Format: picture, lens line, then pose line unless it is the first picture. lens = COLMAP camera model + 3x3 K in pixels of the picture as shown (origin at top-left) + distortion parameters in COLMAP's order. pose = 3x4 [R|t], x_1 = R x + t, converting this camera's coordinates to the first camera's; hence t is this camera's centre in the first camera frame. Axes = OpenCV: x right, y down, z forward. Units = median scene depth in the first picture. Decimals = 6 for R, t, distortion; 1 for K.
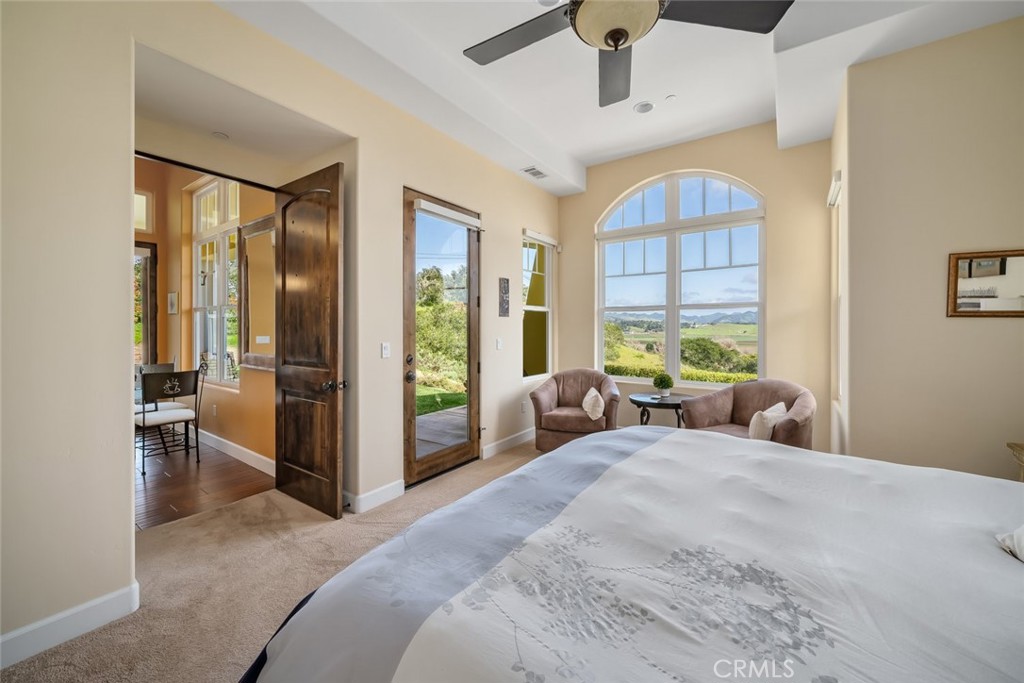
lens RADIAL K [[388.2, 0, 512.4], [0, 388.2, 330.3], [0, 0, 1]] dist [0.000073, 0.000017]
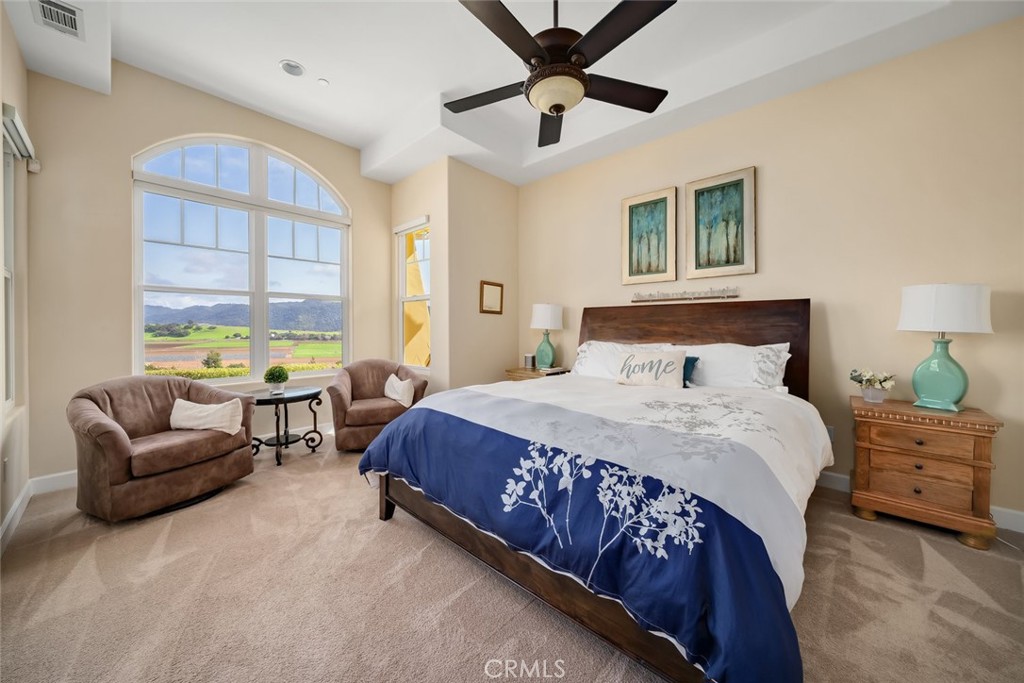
lens RADIAL K [[361.4, 0, 513.6], [0, 361.4, 332.6], [0, 0, 1]] dist [-0.002393, -0.000150]
pose [[0.120598, -0.007409, 0.992674, -0.351106], [0.005427, 0.999962, 0.006804, 0.027496], [-0.992687, 0.004567, 0.120633, 0.323240]]
